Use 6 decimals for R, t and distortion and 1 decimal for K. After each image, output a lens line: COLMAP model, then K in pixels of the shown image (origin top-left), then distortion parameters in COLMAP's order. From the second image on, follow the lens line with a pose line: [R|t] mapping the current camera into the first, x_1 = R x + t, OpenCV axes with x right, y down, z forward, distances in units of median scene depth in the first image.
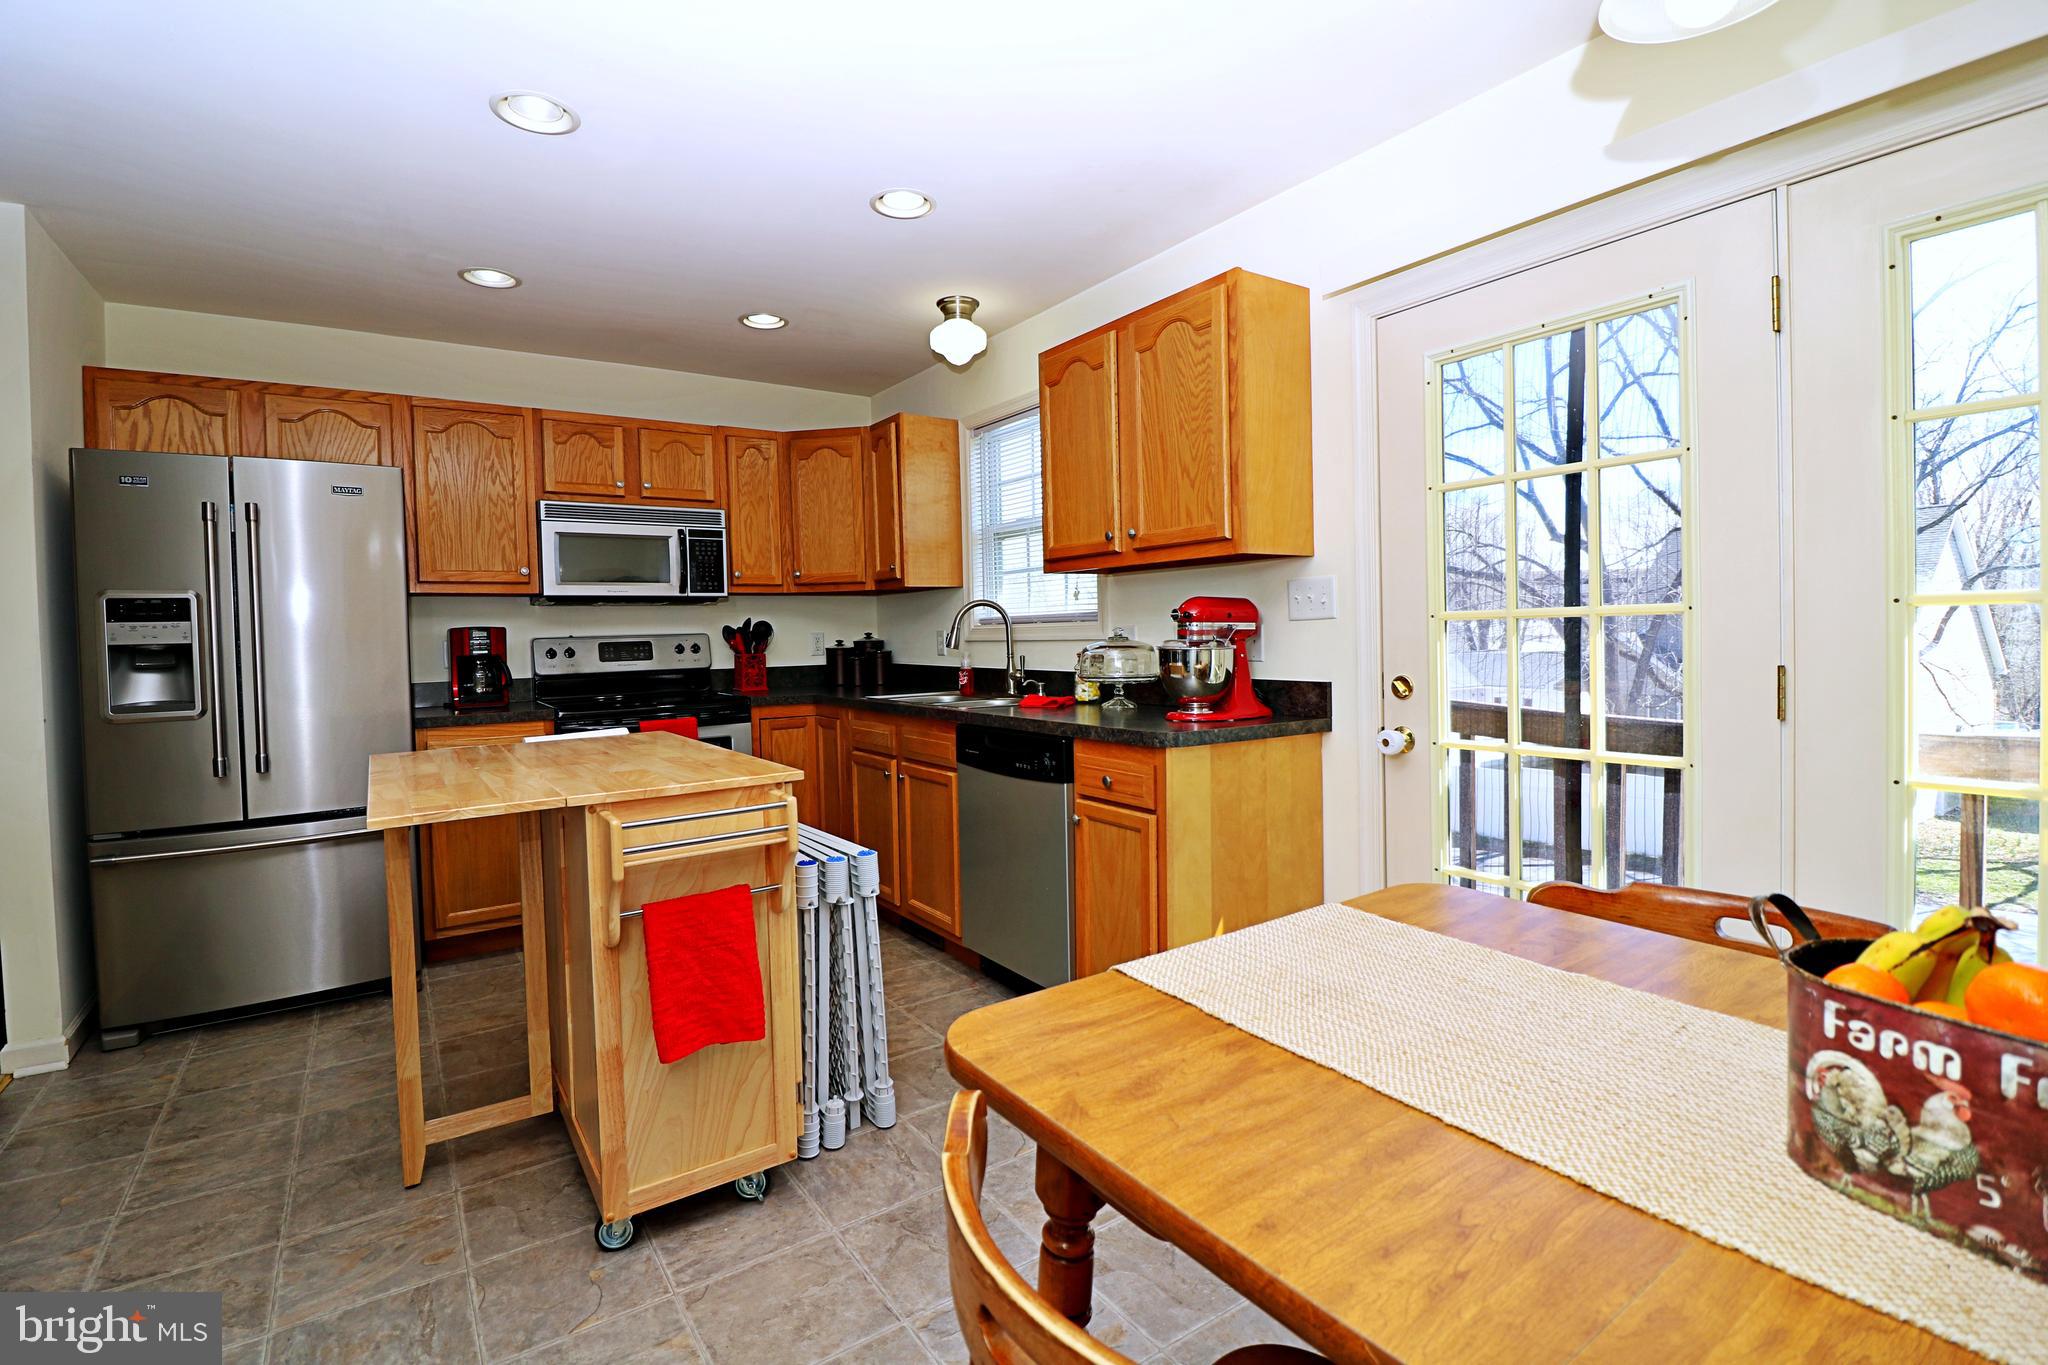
lens RADIAL K [[942.1, 0, 1016.4], [0, 942.1, 656.0], [0, 0, 1]] dist [-0.010019, -0.004515]
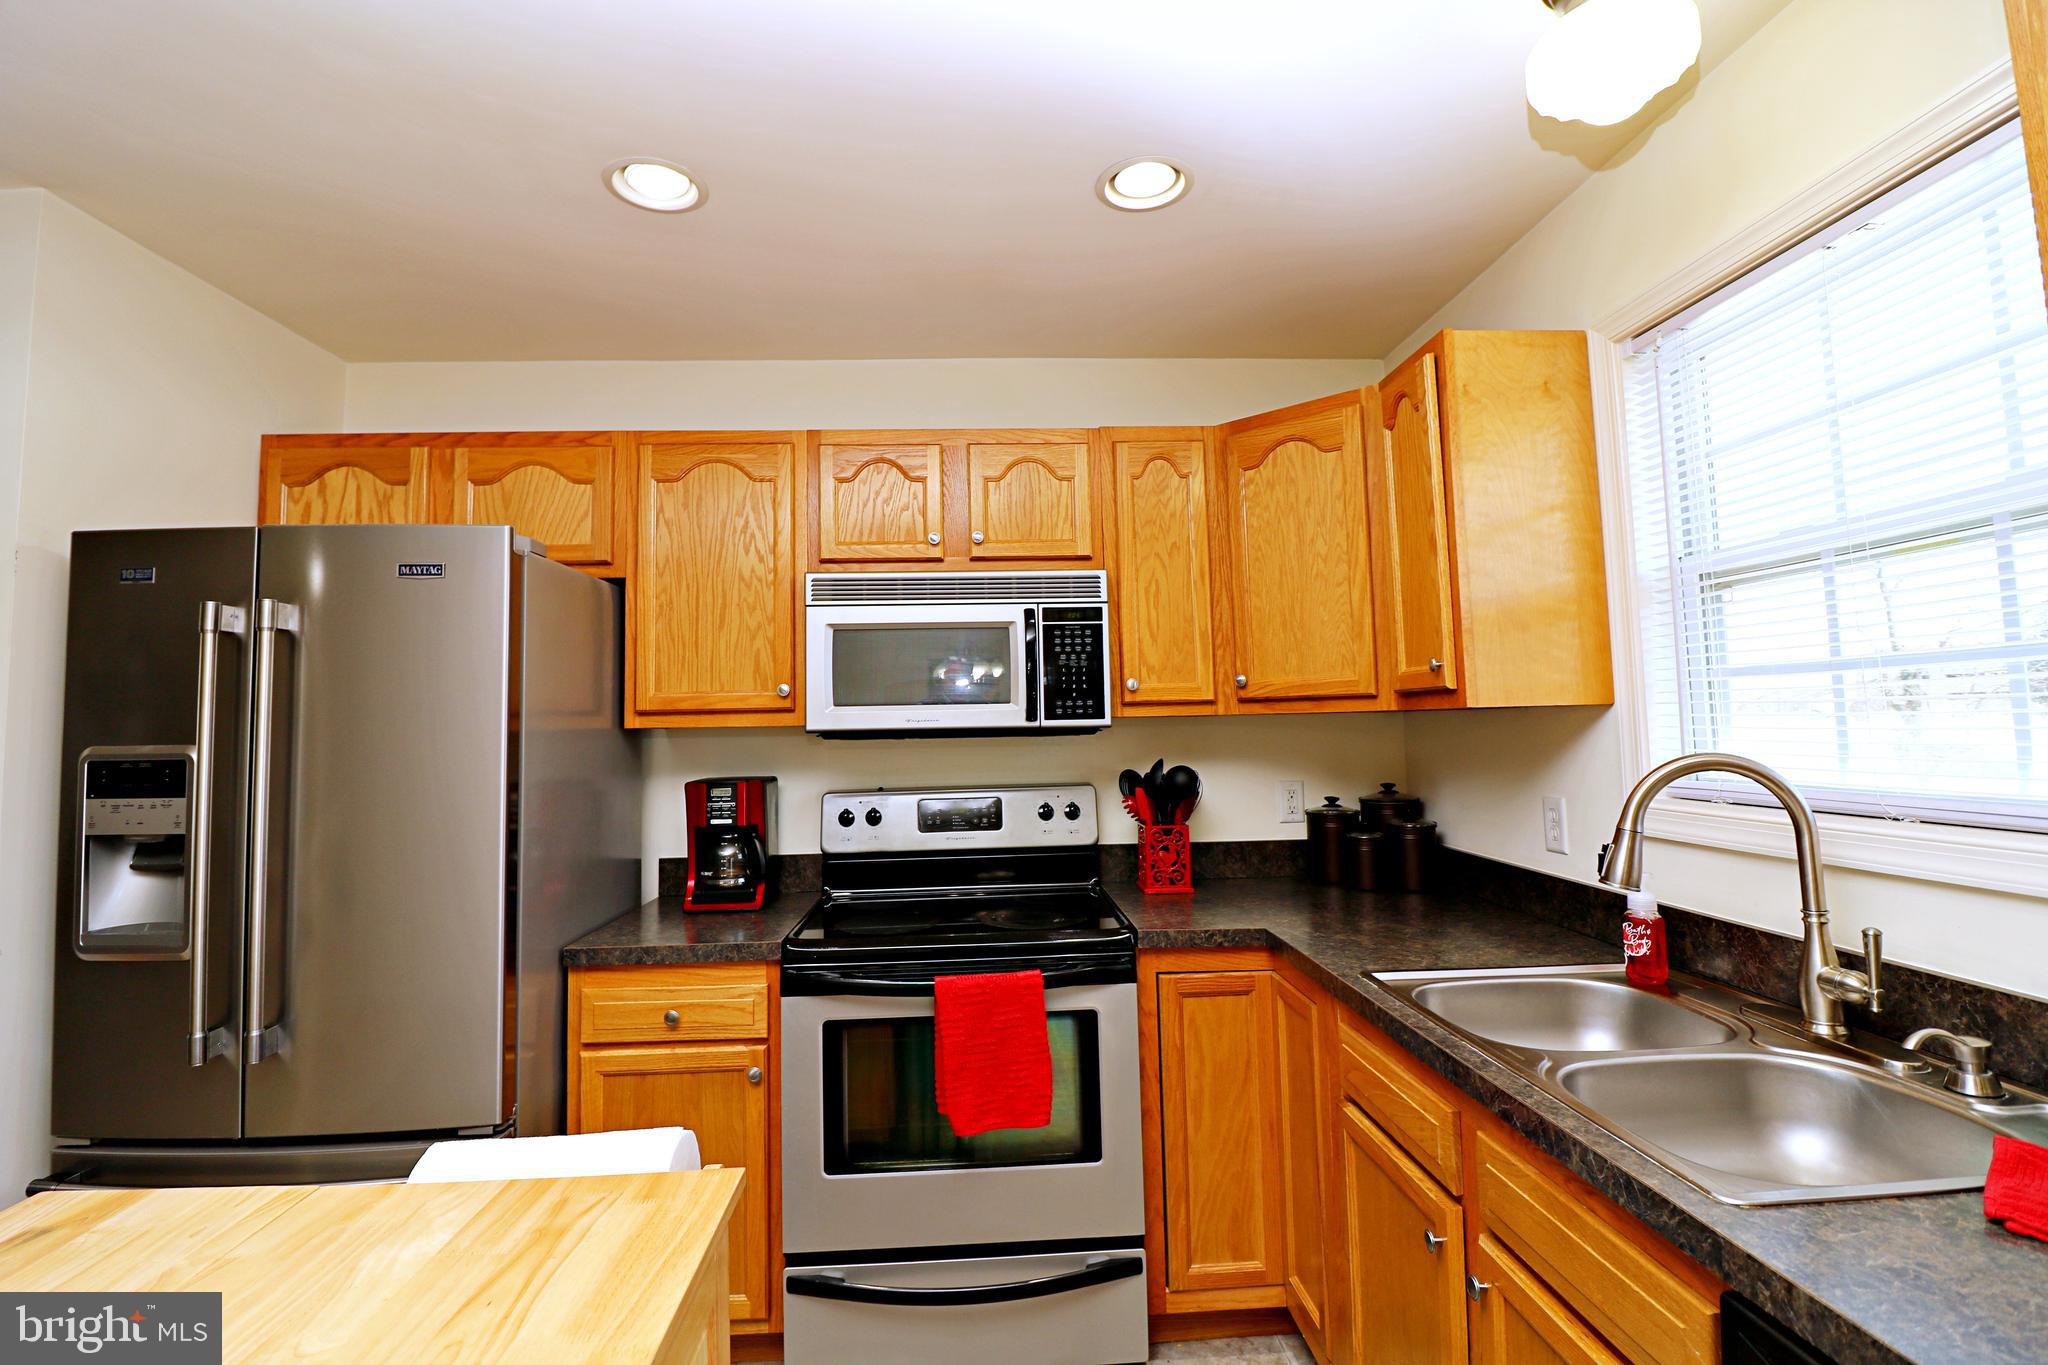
lens RADIAL K [[942.1, 0, 1015.8], [0, 942.1, 651.2], [0, 0, 1]] dist [-0.010019, -0.004515]
pose [[0.855155, -0.035083, -0.517184, -0.077726], [-0.013554, 0.995853, -0.089965, -0.063692], [0.518195, 0.083944, 0.851133, 0.565293]]
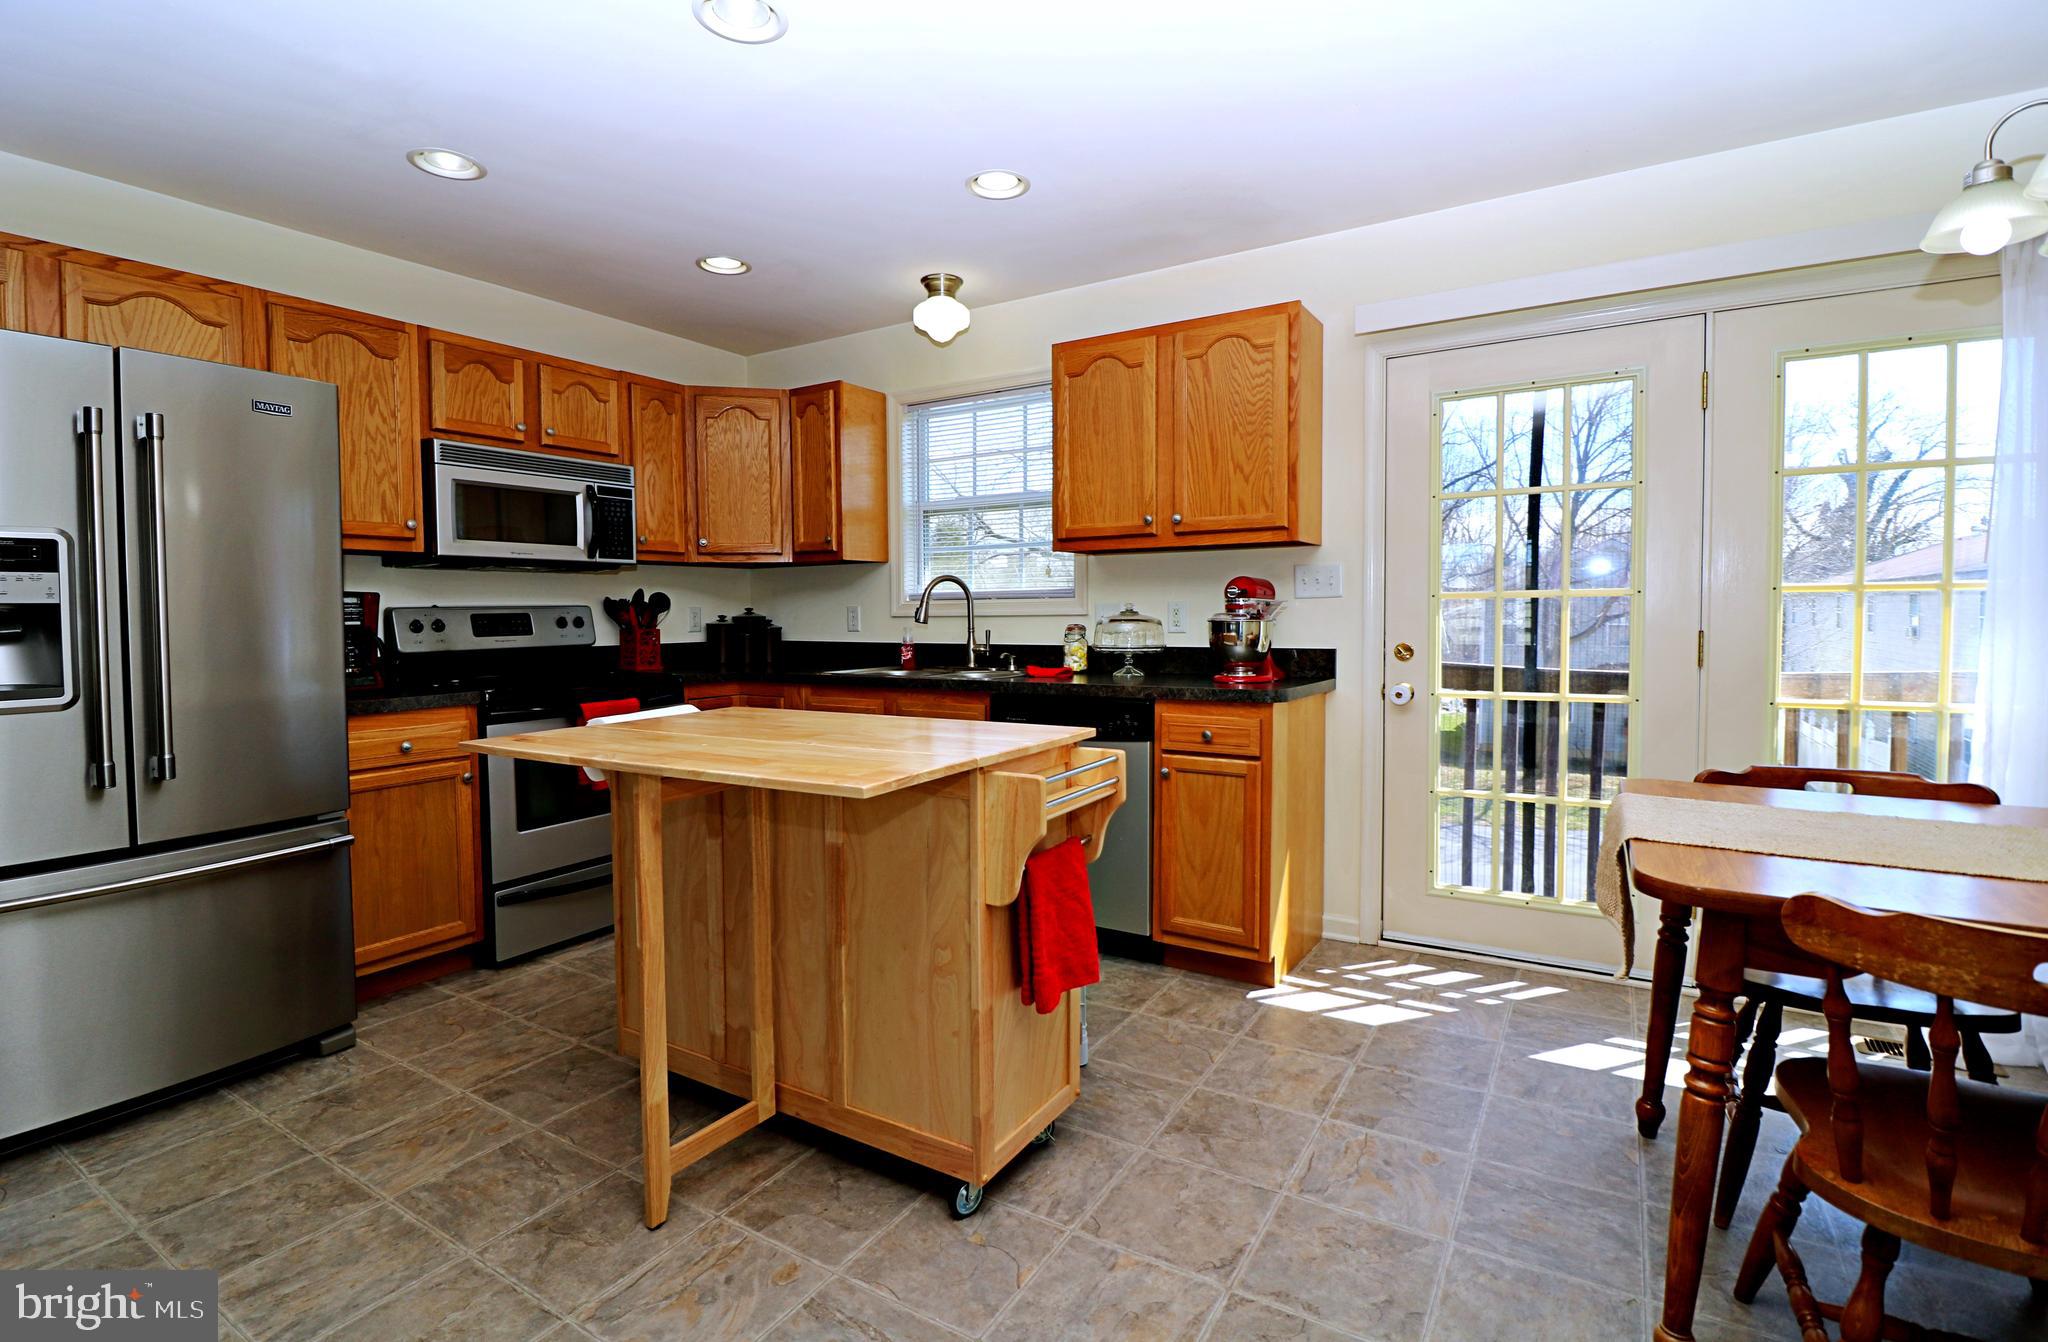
lens RADIAL K [[937.7, 0, 1043.4], [0, 937.7, 653.0], [0, 0, 1]] dist [-0.018345, -0.003642]
pose [[0.906504, -0.005672, 0.422158, -0.375073], [0.001173, 0.999940, 0.010916, 0.013575], [-0.422195, -0.009400, 0.906456, 0.037774]]
